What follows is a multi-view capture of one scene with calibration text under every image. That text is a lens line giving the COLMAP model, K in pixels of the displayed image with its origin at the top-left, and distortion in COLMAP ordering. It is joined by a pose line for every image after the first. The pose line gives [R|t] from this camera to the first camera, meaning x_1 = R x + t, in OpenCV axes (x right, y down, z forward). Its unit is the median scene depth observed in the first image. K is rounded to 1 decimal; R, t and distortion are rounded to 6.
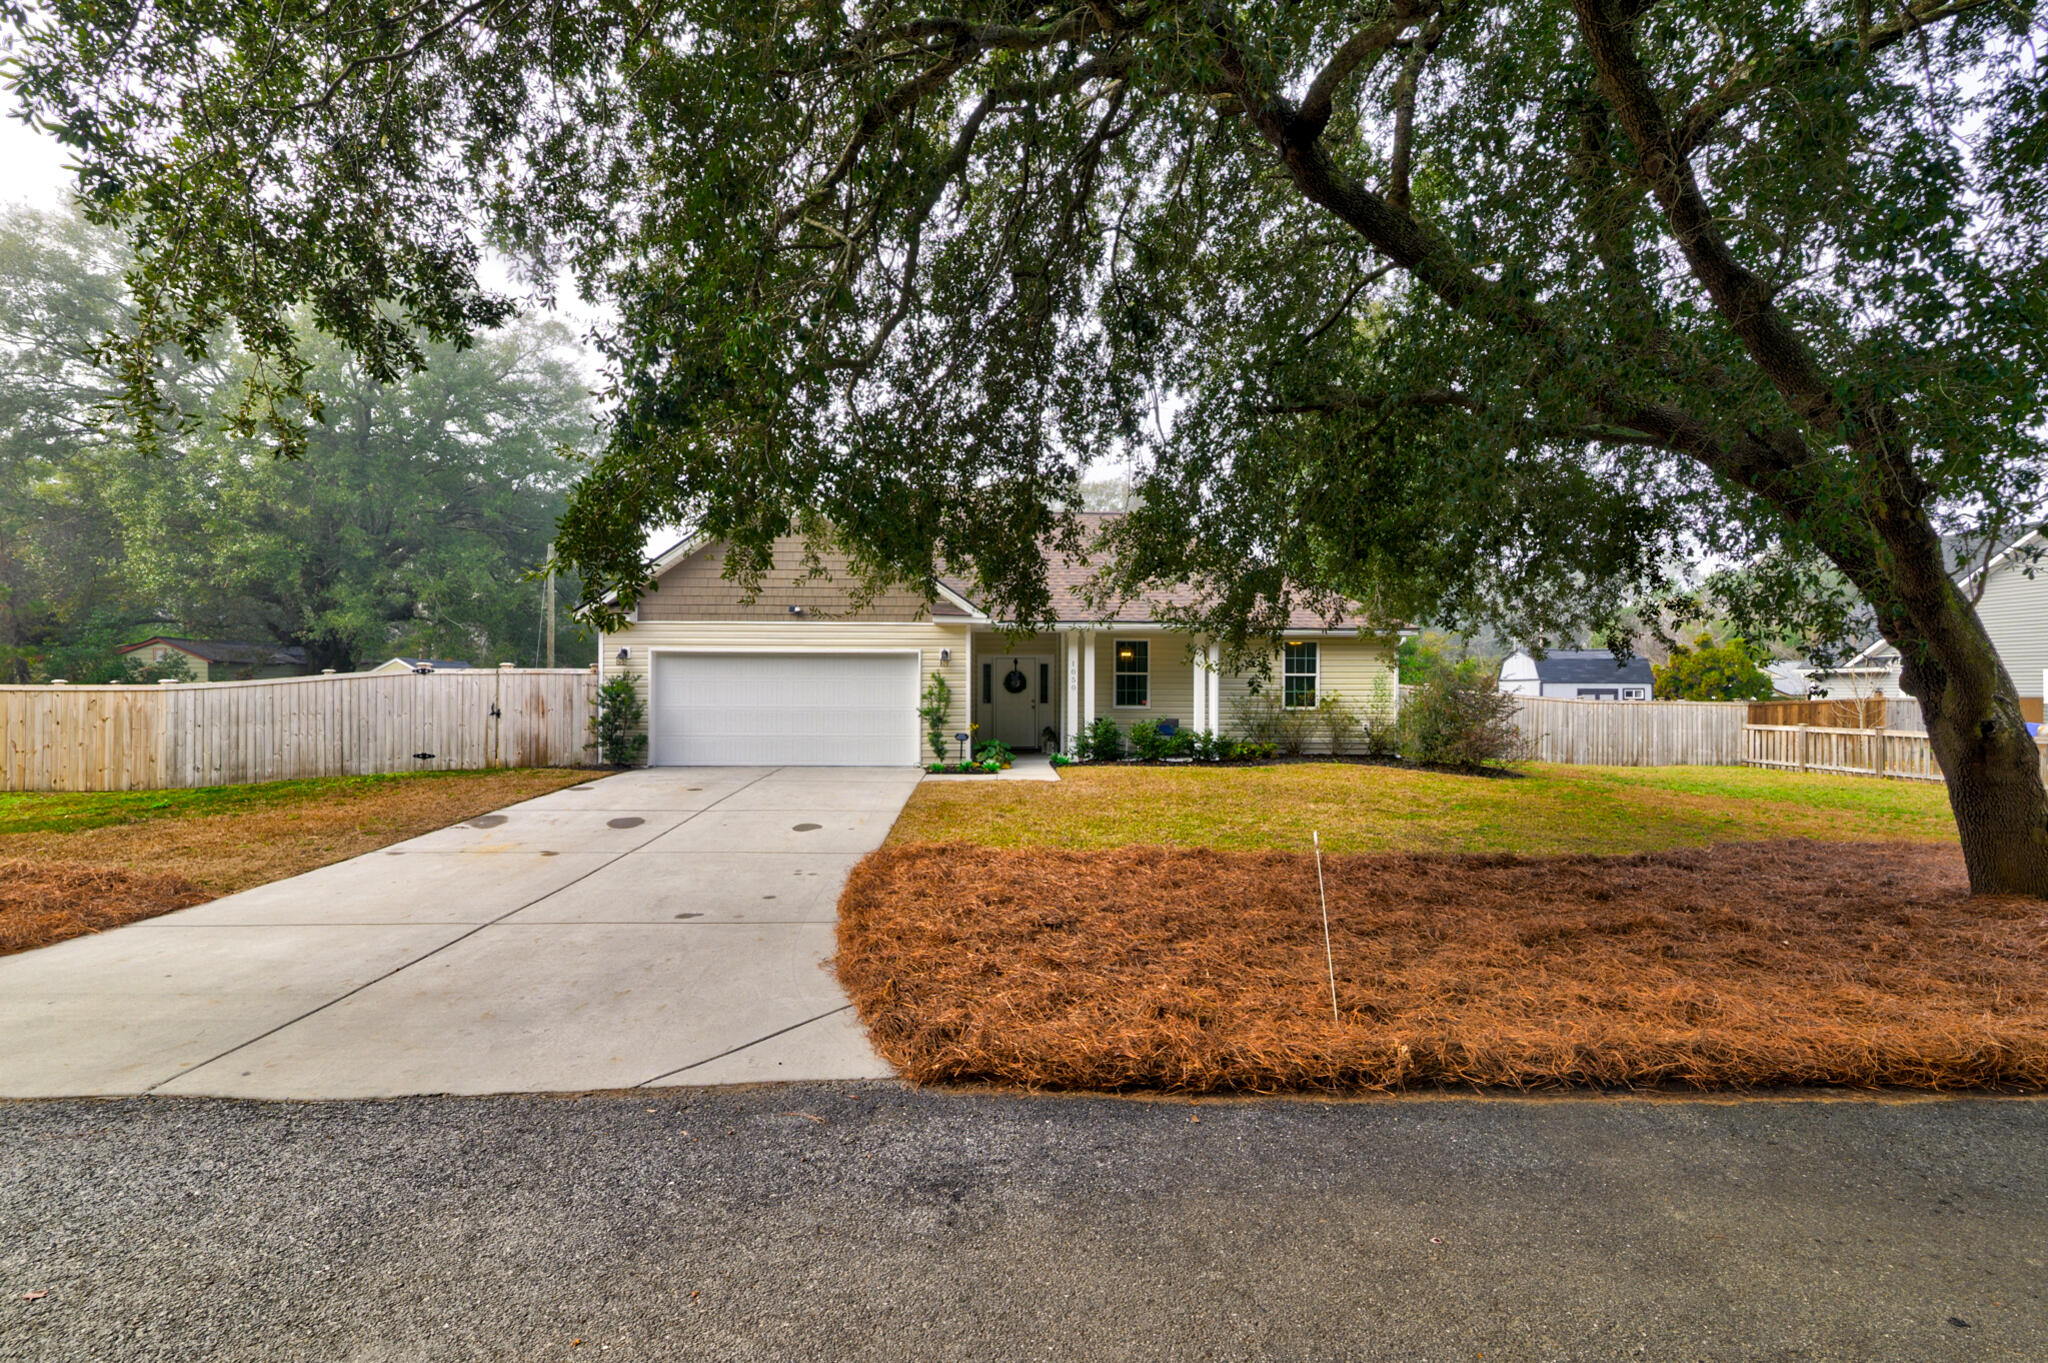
lens RADIAL K [[931.3, 0, 1020.5], [0, 931.3, 688.4], [0, 0, 1]] dist [0.014640, -0.000163]
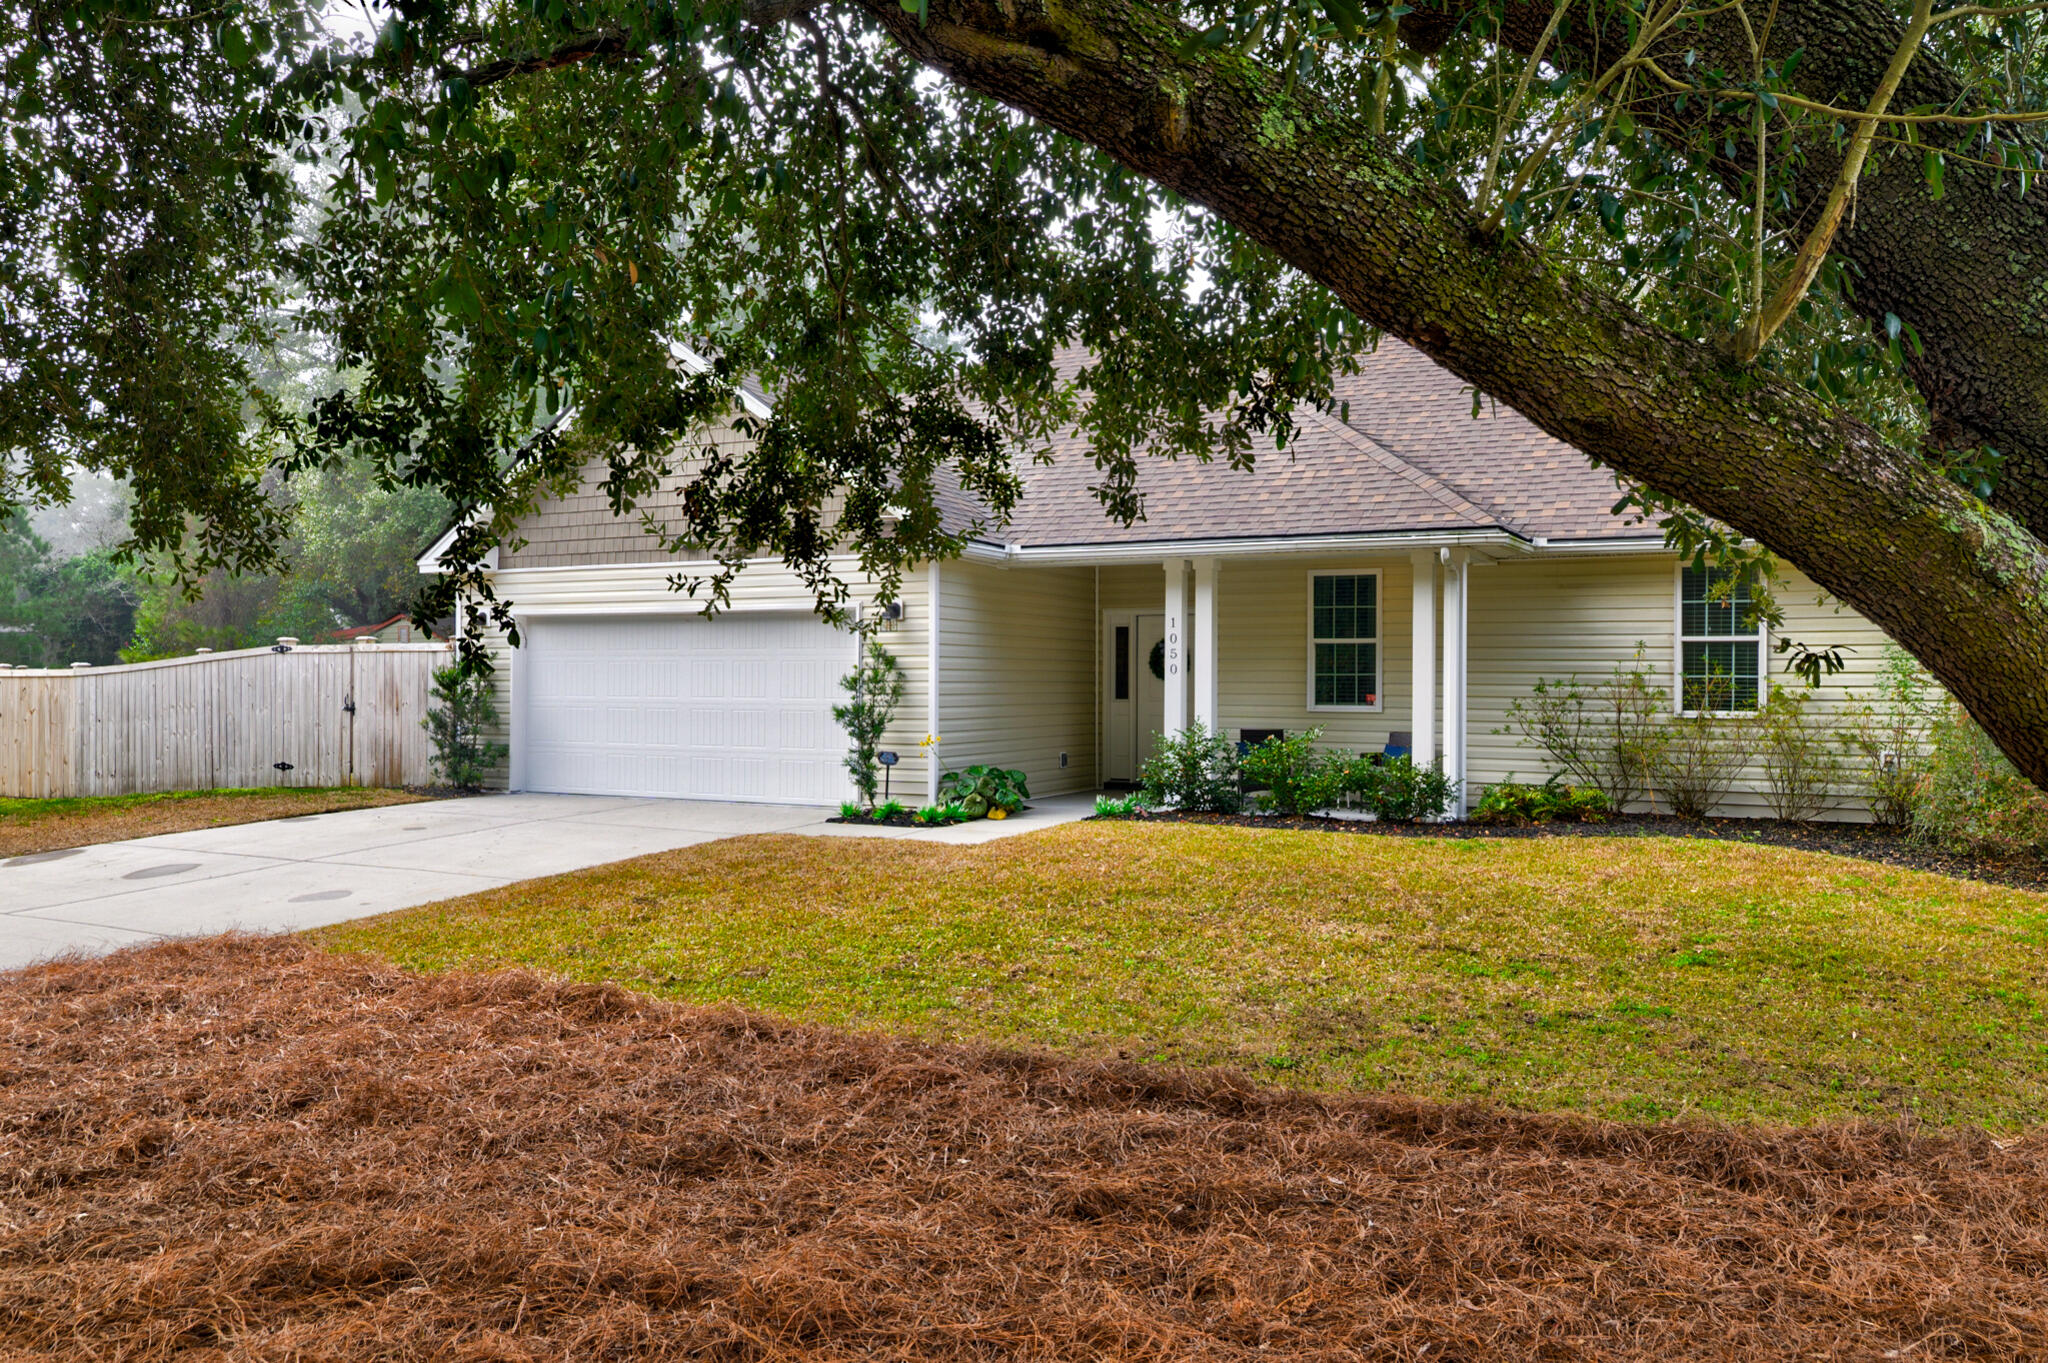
lens RADIAL K [[1574.2, 0, 1032.8], [0, 1574.2, 685.1], [0, 0, 1]] dist [-0.004216, 0.007075]
pose [[0.872251, 0.001660, -0.489055, 0.458285], [0.001413, 0.999982, 0.005913, 0.003185], [0.489056, -0.005849, 0.872233, 0.223582]]
